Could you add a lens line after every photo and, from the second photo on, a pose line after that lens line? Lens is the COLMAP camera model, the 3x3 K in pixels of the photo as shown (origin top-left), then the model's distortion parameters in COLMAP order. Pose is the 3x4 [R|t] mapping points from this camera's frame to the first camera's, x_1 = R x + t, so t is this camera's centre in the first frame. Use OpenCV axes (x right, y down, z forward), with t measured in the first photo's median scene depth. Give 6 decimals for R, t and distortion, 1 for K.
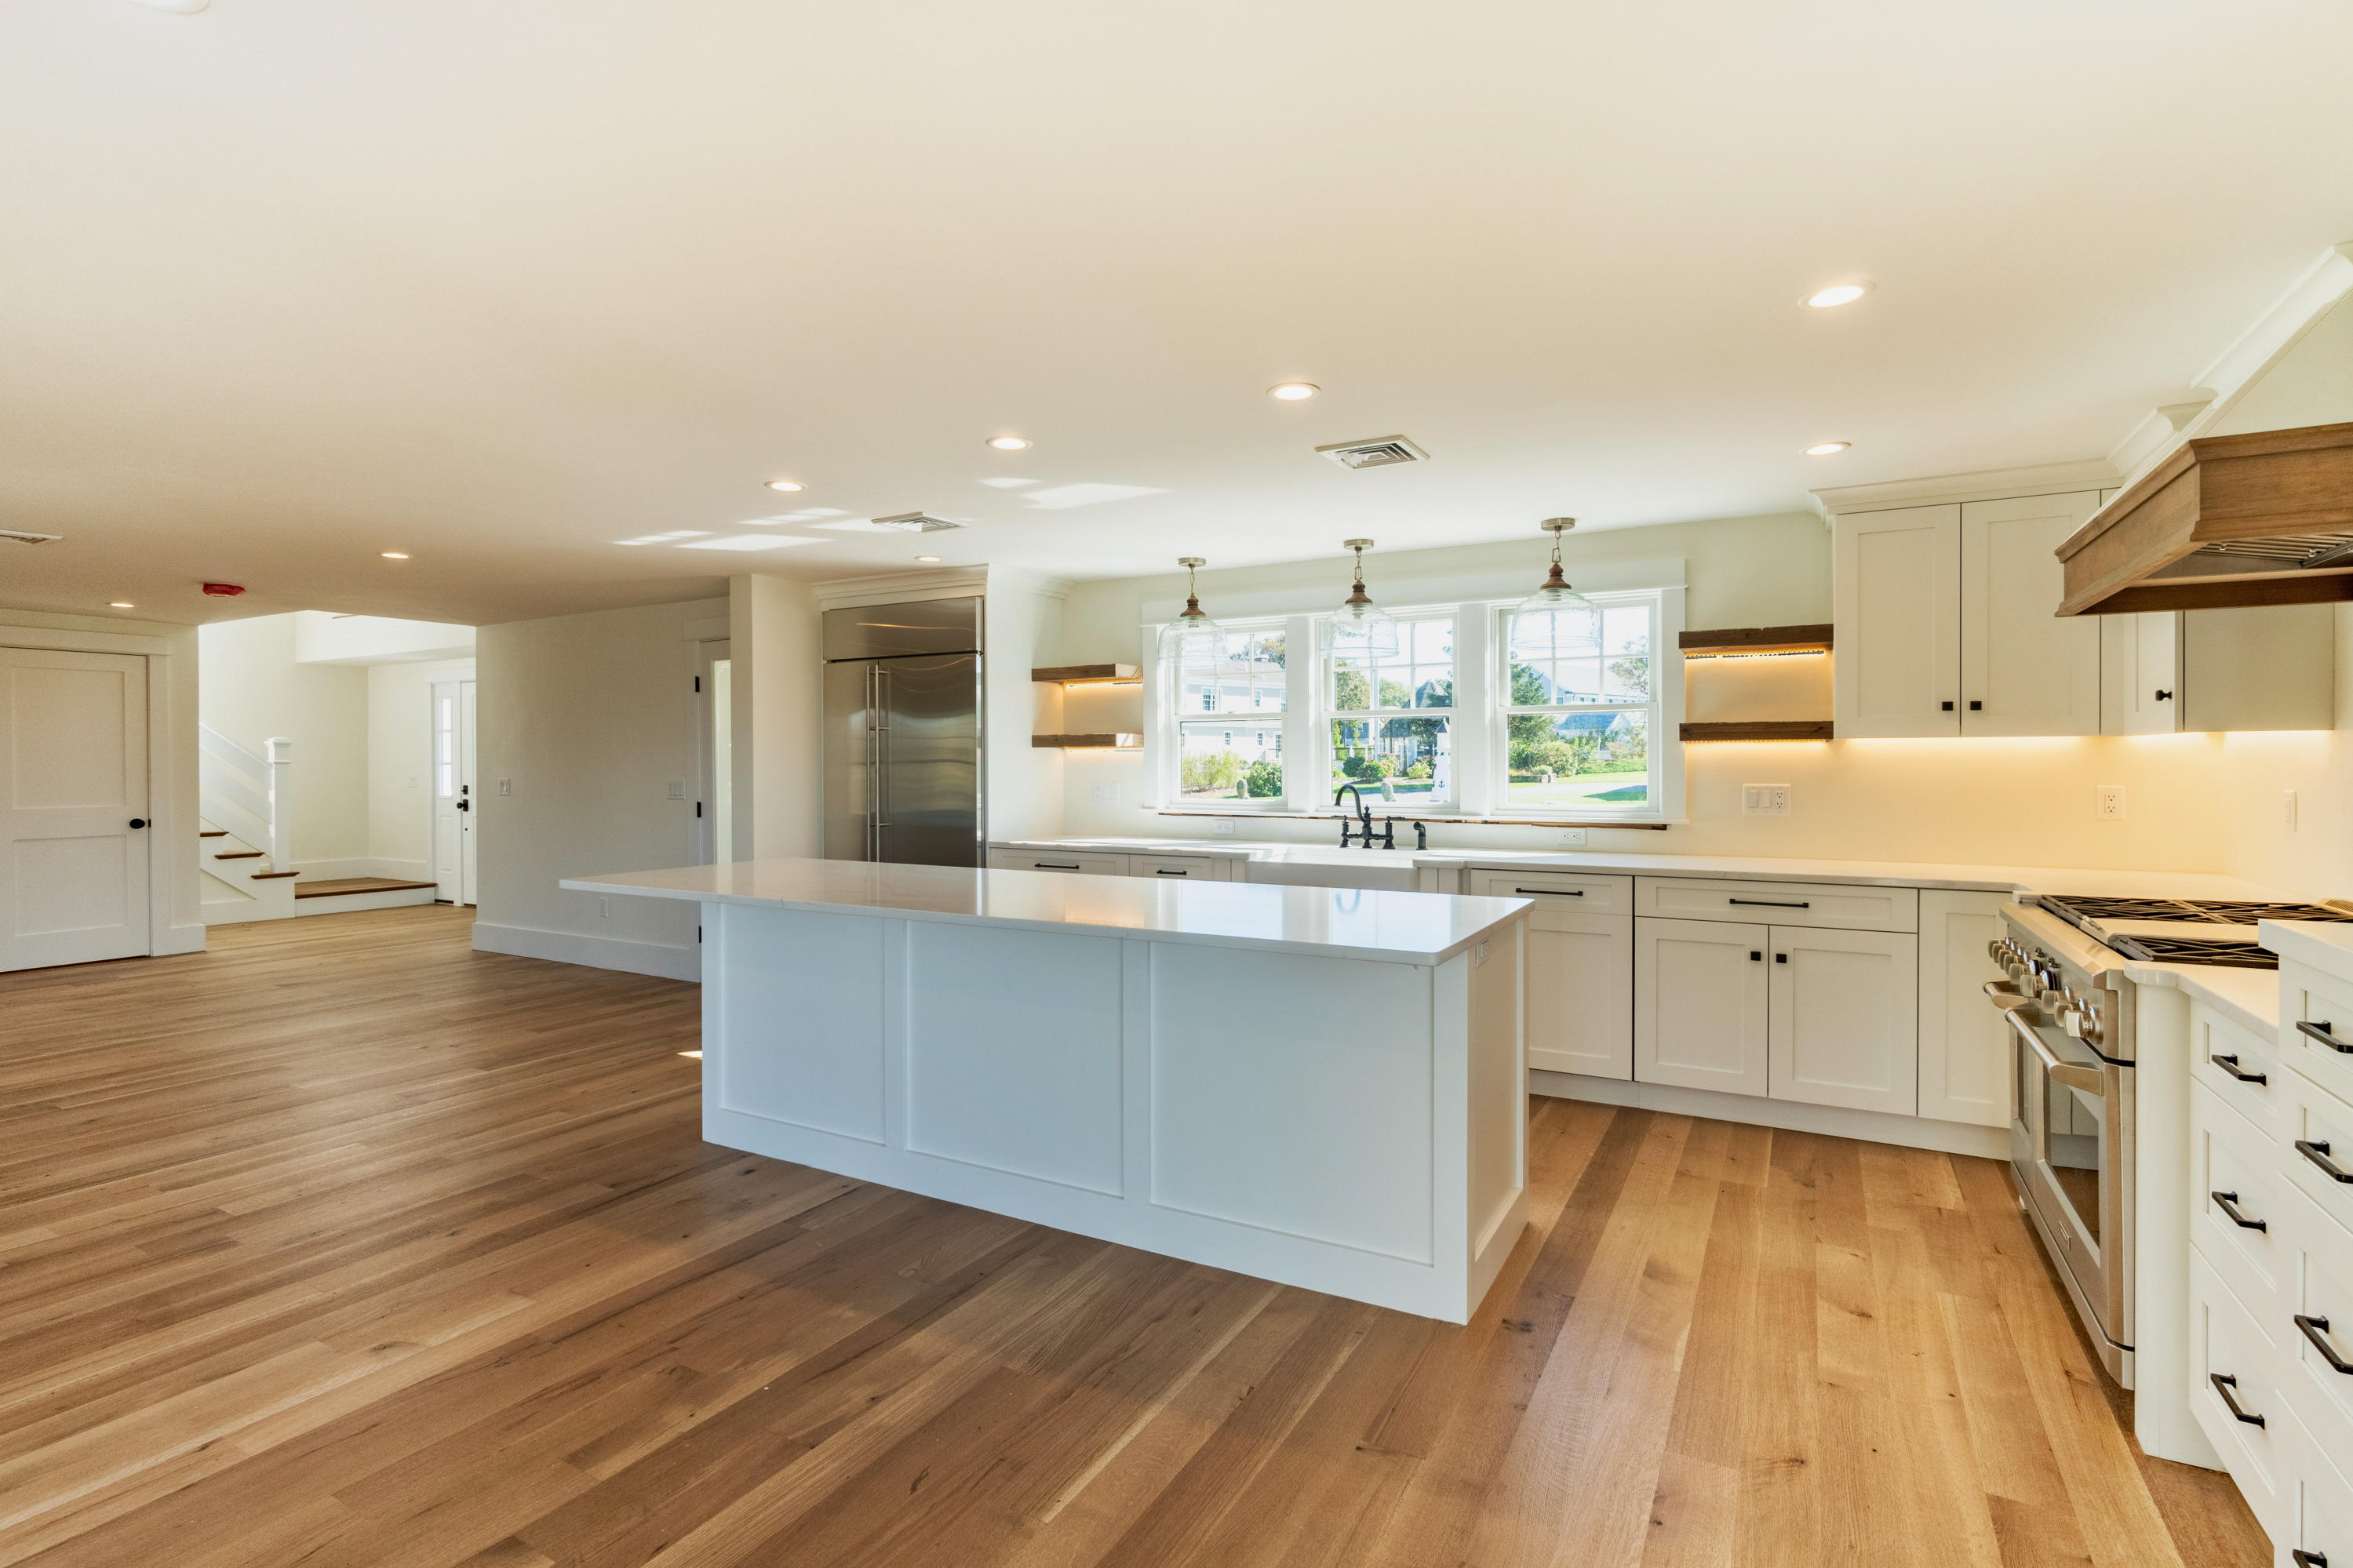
lens RADIAL K [[1108.3, 0, 1200.2], [0, 1108.3, 777.3], [0, 0, 1]] dist [-0.009655, 0.002053]
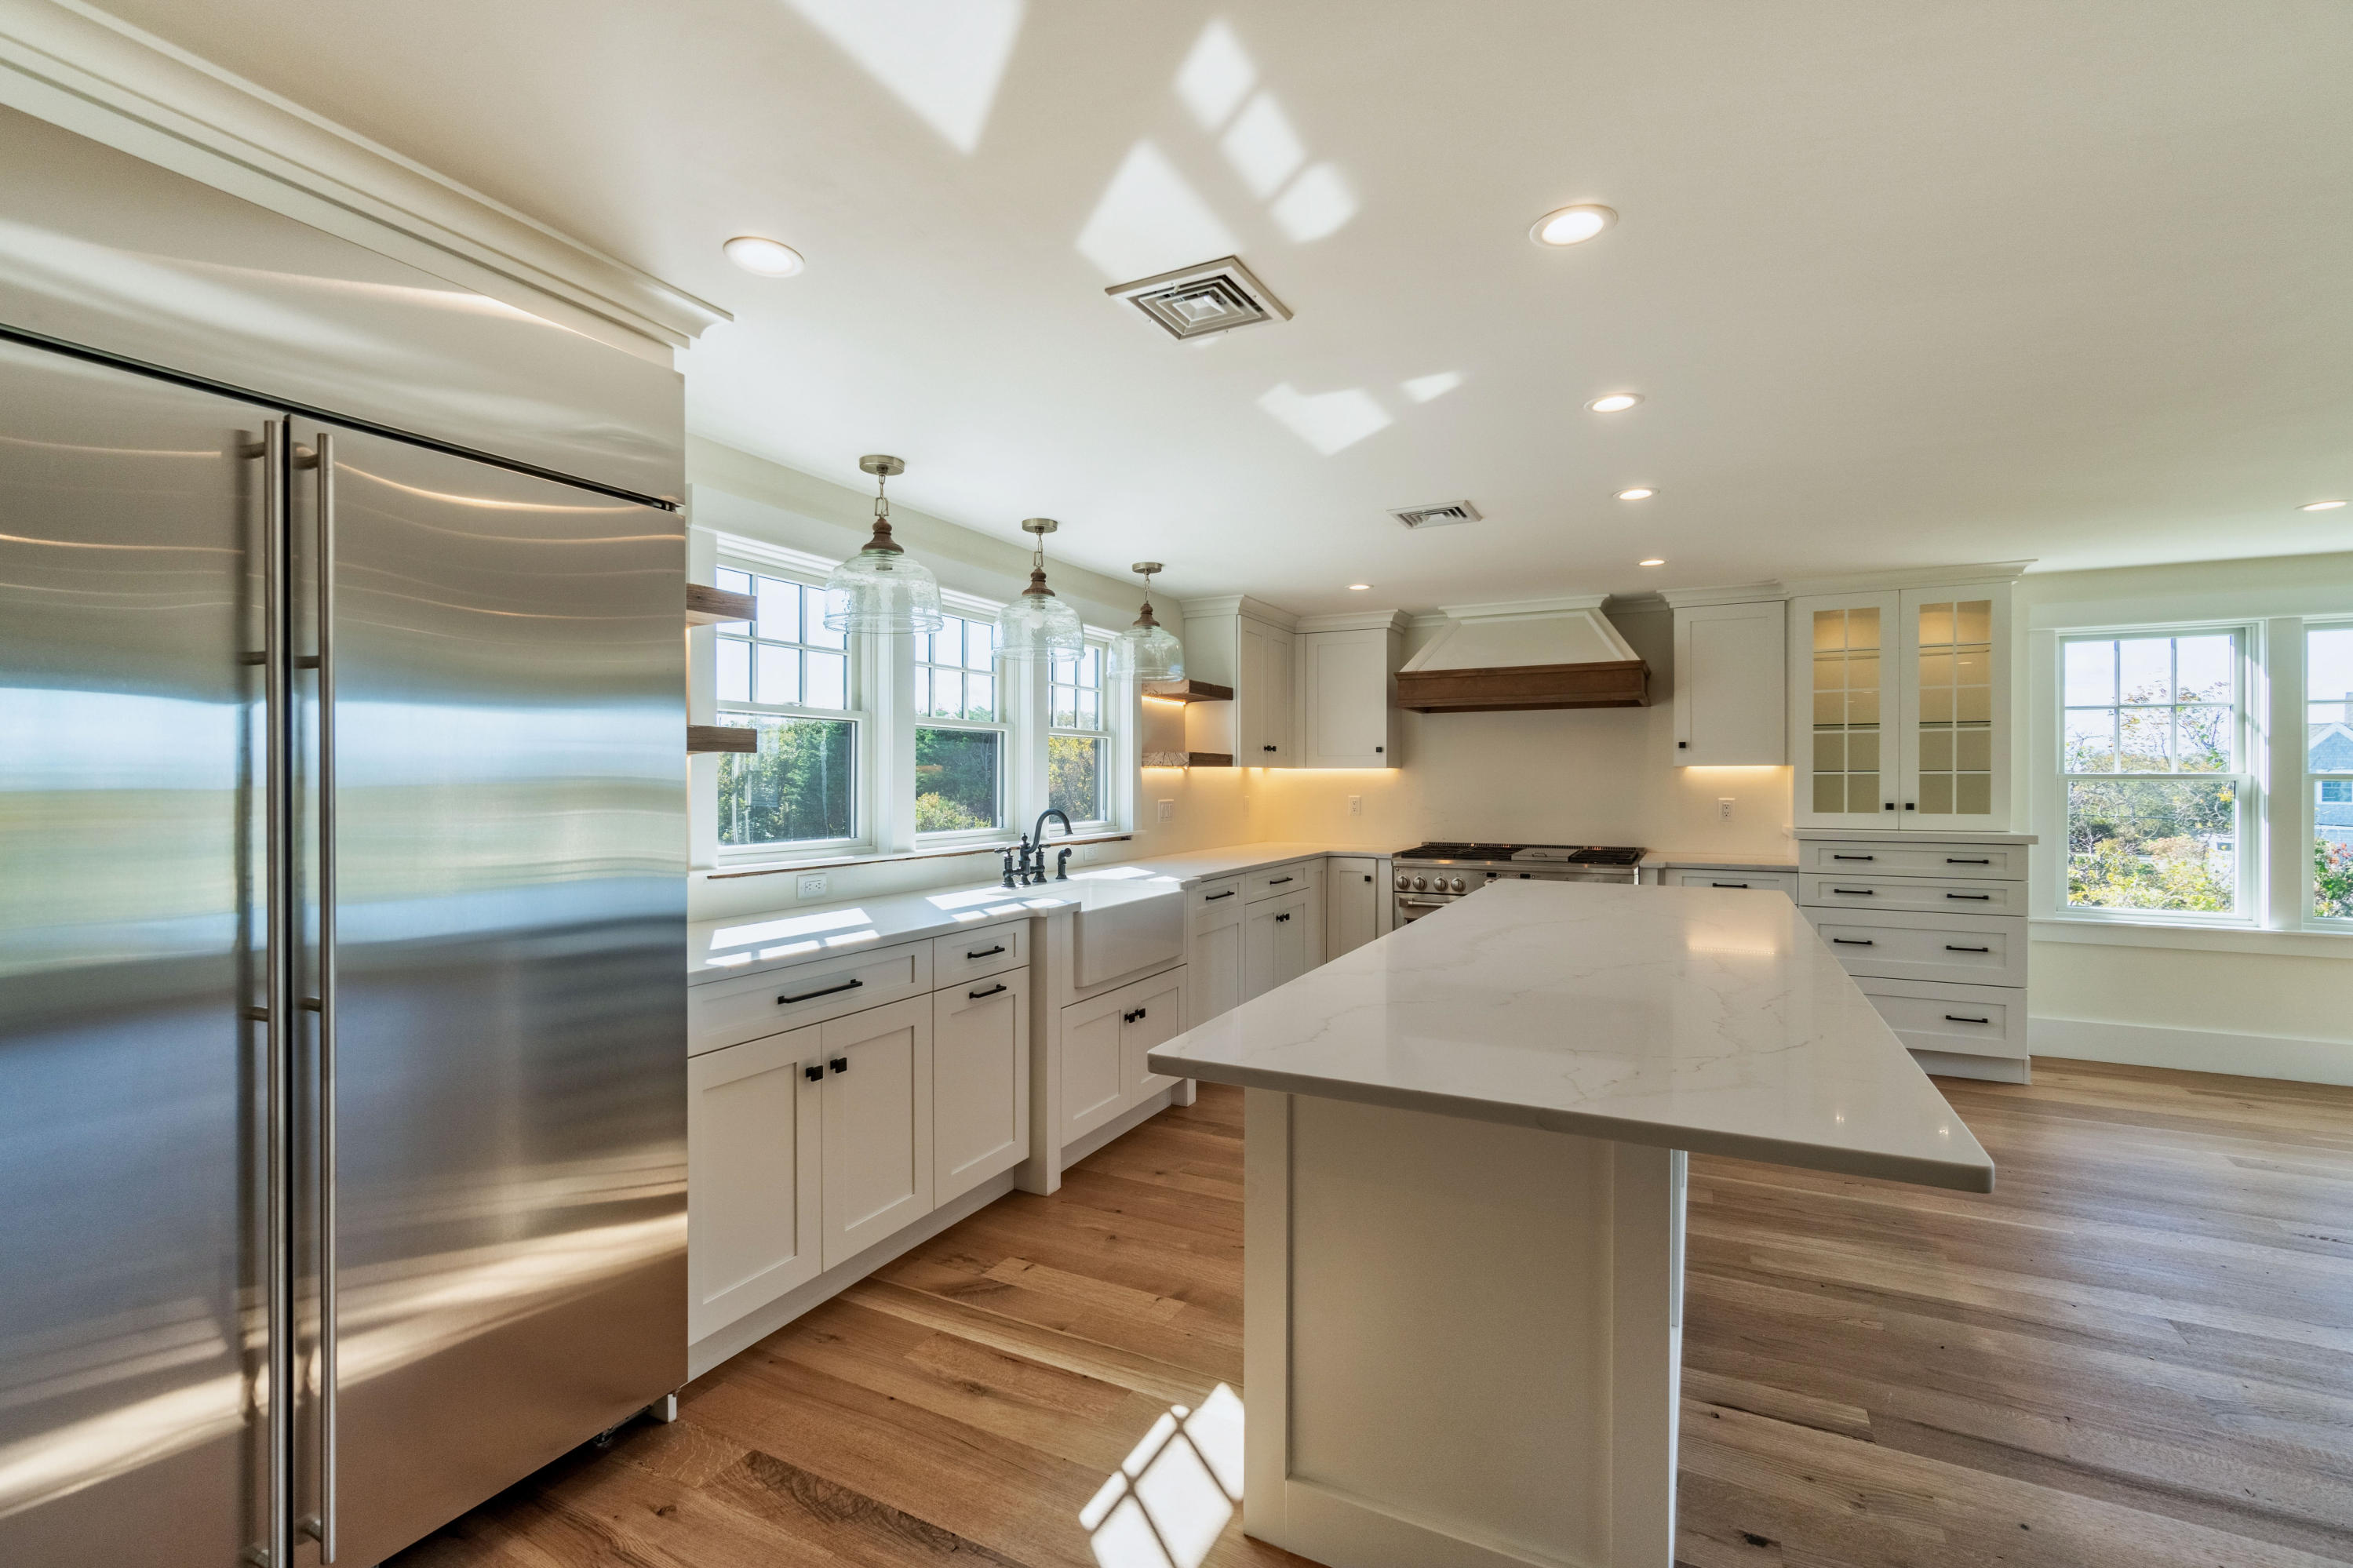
lens RADIAL K [[1034.9, 0, 1177.4], [0, 1034.9, 781.2], [0, 0, 1]] dist [0.006910, 0.000154]
pose [[-0.023286, 0.003073, 0.999724, -0.665414], [0.015407, 0.999878, -0.002715, -0.011365], [-0.999610, 0.015340, -0.023330, 0.939297]]
